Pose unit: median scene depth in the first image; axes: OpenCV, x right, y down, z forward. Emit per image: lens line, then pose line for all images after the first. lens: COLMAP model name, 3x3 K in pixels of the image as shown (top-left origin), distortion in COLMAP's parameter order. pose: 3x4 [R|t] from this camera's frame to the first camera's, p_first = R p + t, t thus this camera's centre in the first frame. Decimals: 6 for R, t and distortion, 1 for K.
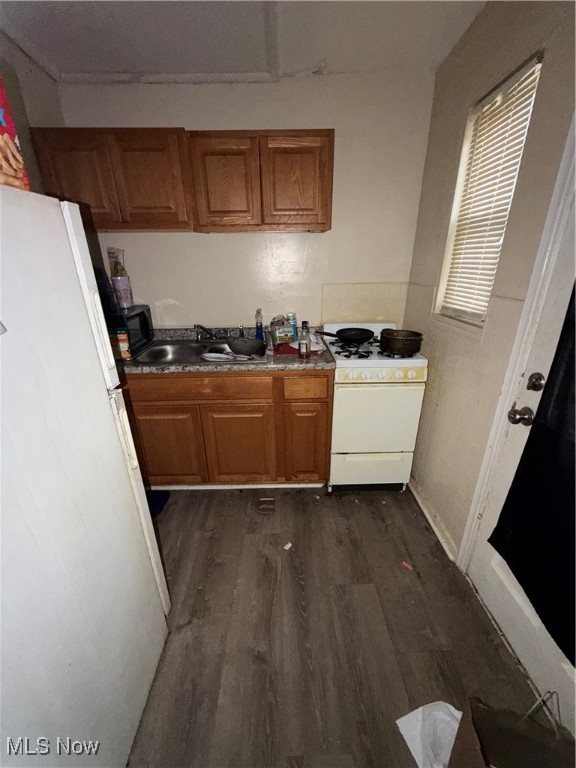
lens RADIAL K [[306.4, 0, 288.8], [0, 306.4, 383.1], [0, 0, 1]] dist [0.001363, -0.000586]
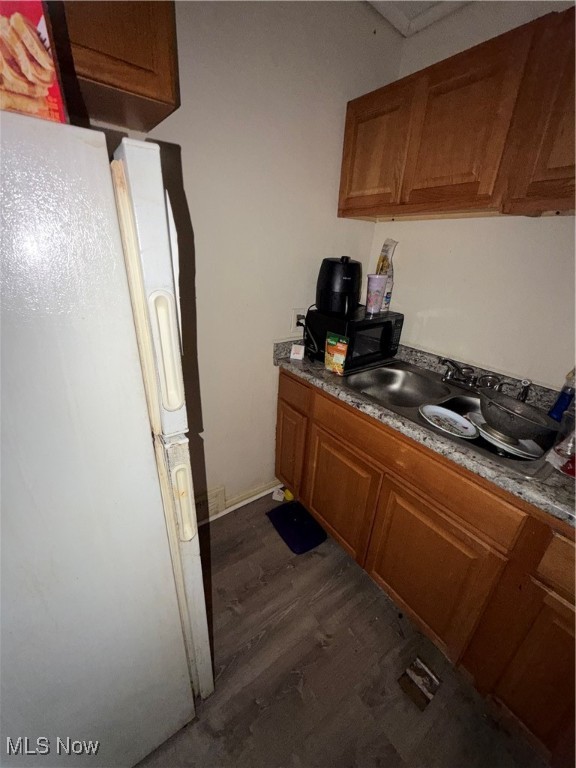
lens RADIAL K [[306.4, 0, 287.4], [0, 306.4, 383.2], [0, 0, 1]] dist [0.001363, -0.000586]
pose [[0.566801, 0.358952, -0.741546, 0.015884], [-0.354496, 0.918767, 0.173779, -0.158375], [0.743686, 0.164377, 0.648005, 0.389518]]
